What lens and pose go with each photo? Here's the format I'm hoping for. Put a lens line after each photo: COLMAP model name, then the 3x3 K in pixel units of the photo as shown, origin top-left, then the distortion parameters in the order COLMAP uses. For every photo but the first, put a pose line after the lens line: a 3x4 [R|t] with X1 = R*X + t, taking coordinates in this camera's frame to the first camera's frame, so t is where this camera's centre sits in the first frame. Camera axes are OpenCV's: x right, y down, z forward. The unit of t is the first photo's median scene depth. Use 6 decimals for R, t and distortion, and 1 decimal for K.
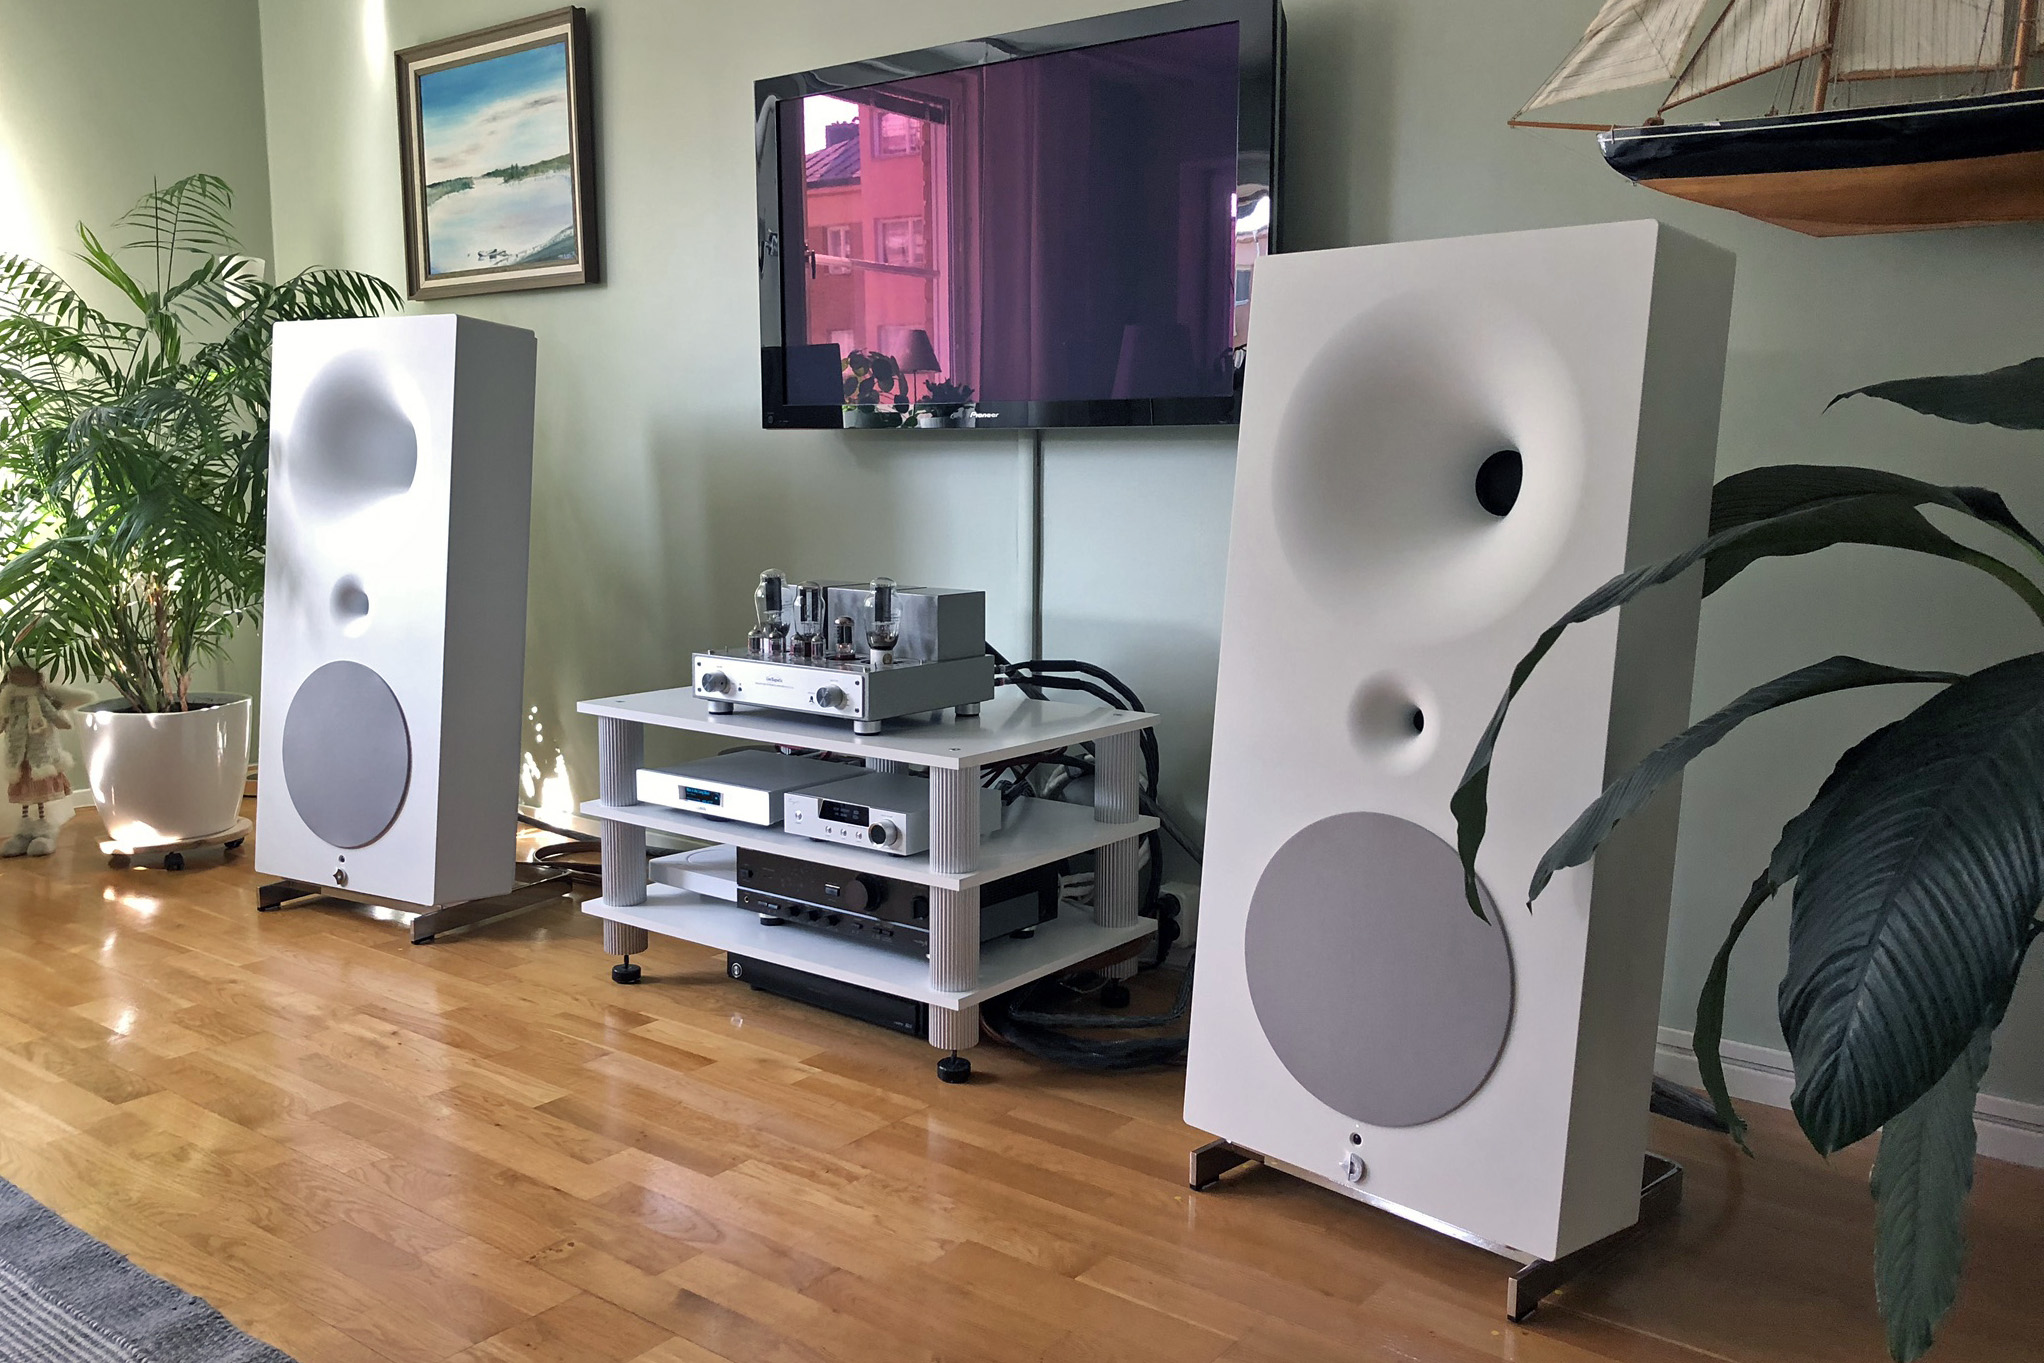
lens RADIAL K [[1659.3, 0, 1022.0], [0, 1659.3, 681.5], [0, 0, 1]] dist [-0.002021, 0.010167]
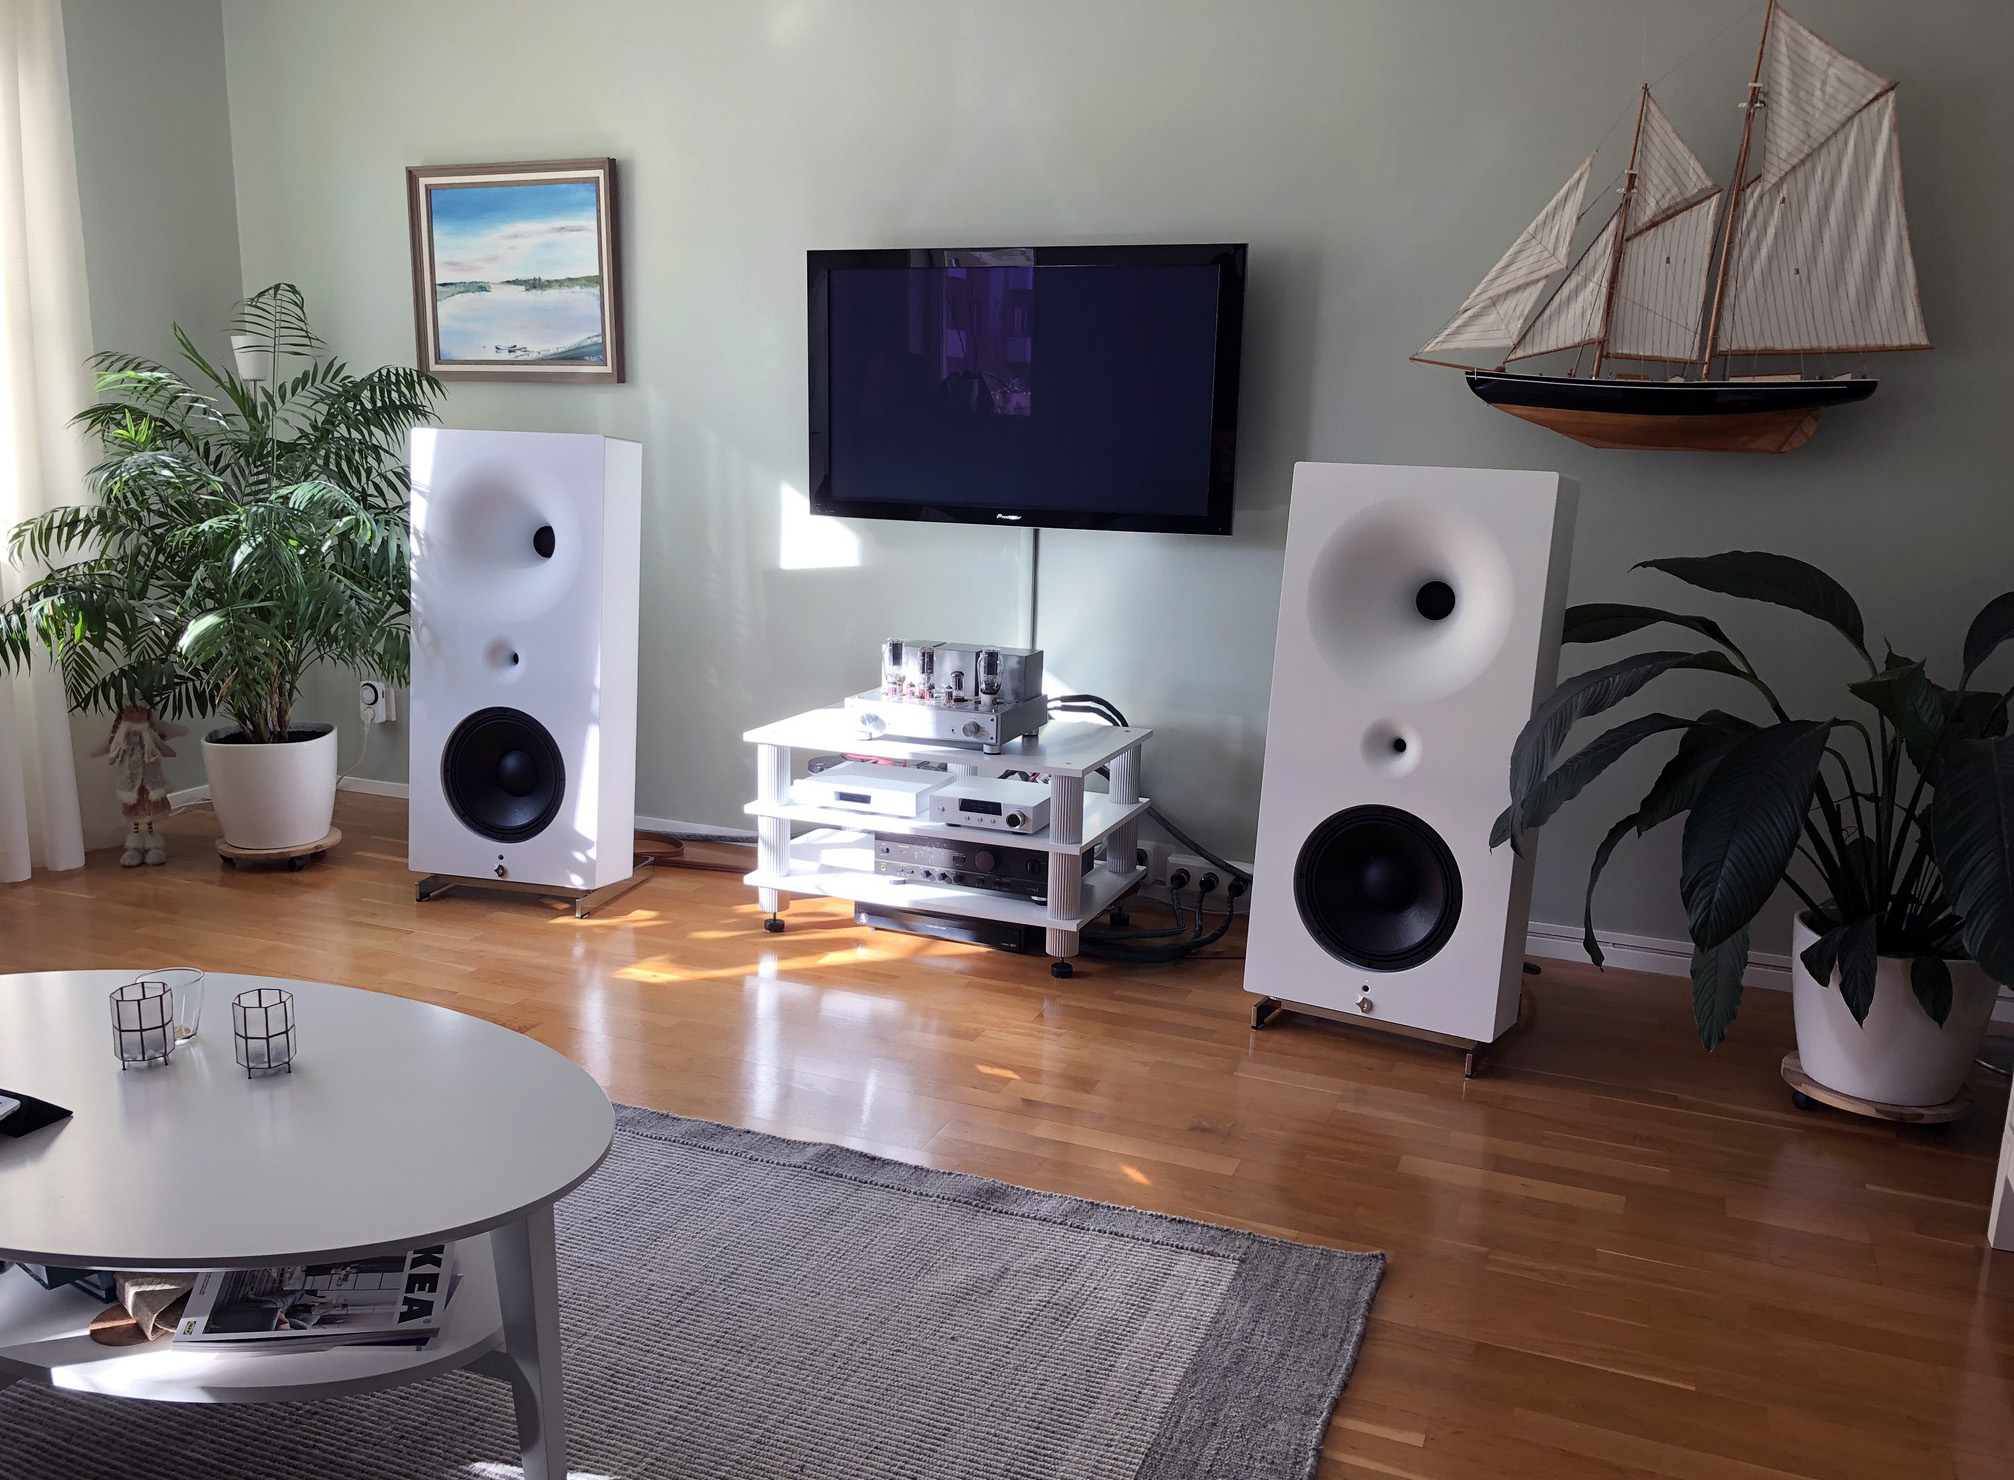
lens RADIAL K [[1662.7, 0, 975.2], [0, 1662.7, 777.3], [0, 0, 1]] dist [0.004542, 0.001850]
pose [[0.967725, -0.041998, 0.248486, -0.449995], [0.018880, 0.995327, 0.094697, -0.082493], [-0.251302, -0.086949, 0.963995, -0.403957]]
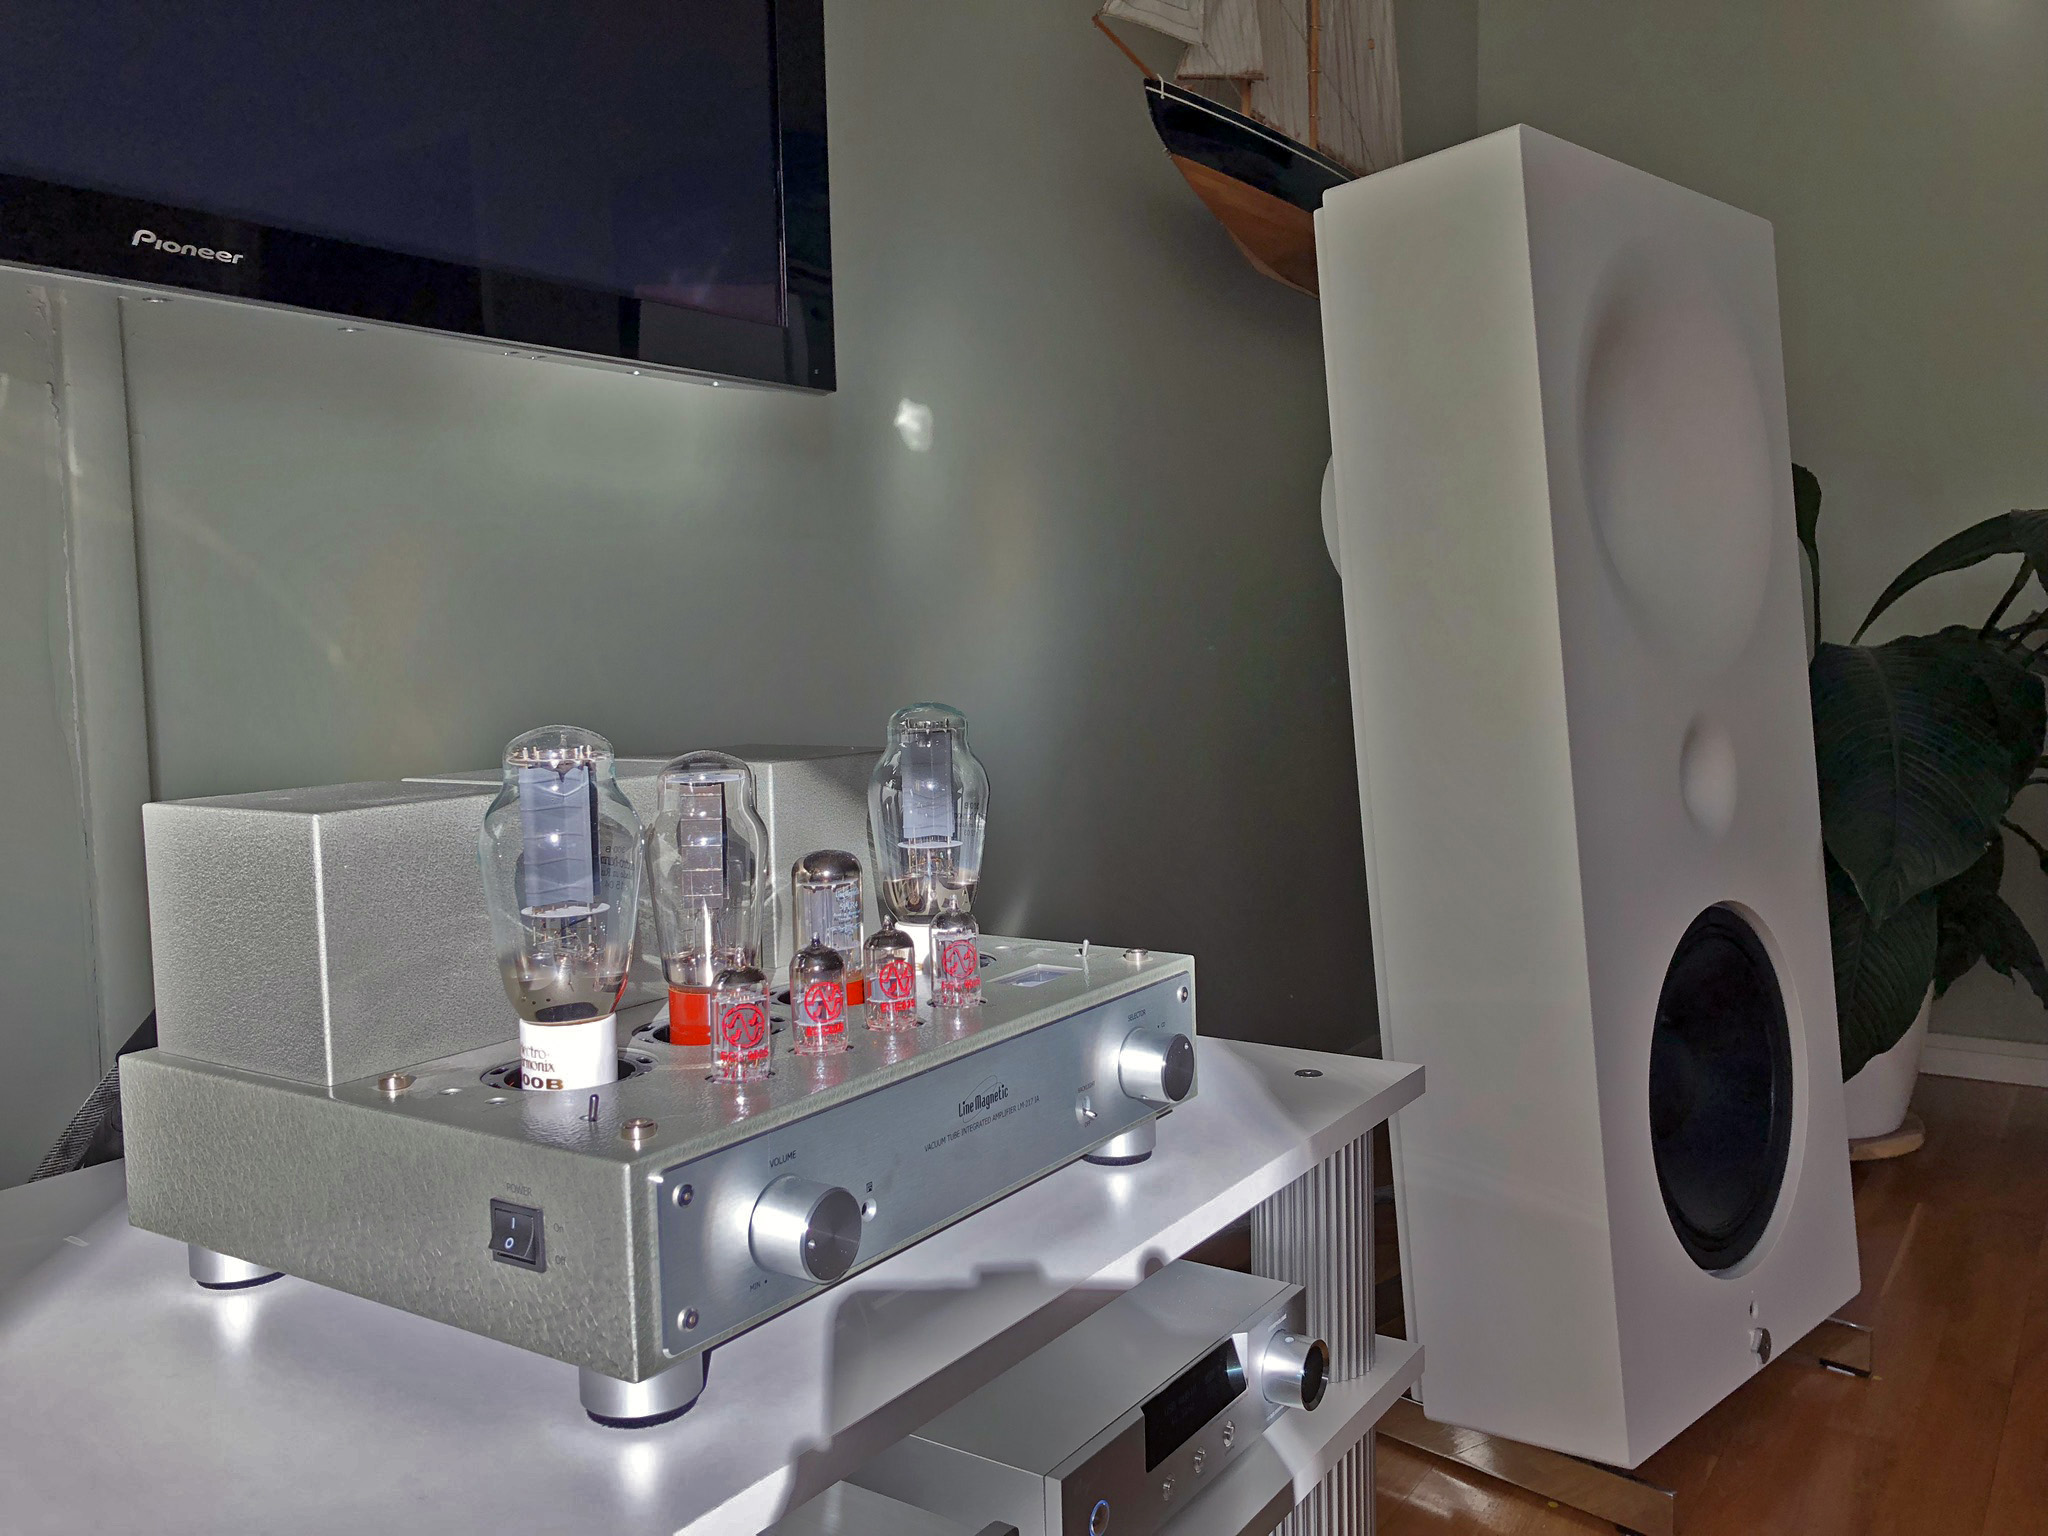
lens RADIAL K [[1687.9, 0, 1024.0], [0, 1687.9, 768.0], [0, 0, 1]] dist [0.002831, 0.002247]
pose [[-0.073764, -0.075621, 0.994404, -0.393108], [0.160797, 0.983173, 0.086695, -0.073006], [-0.984227, 0.166292, -0.060363, 0.969079]]
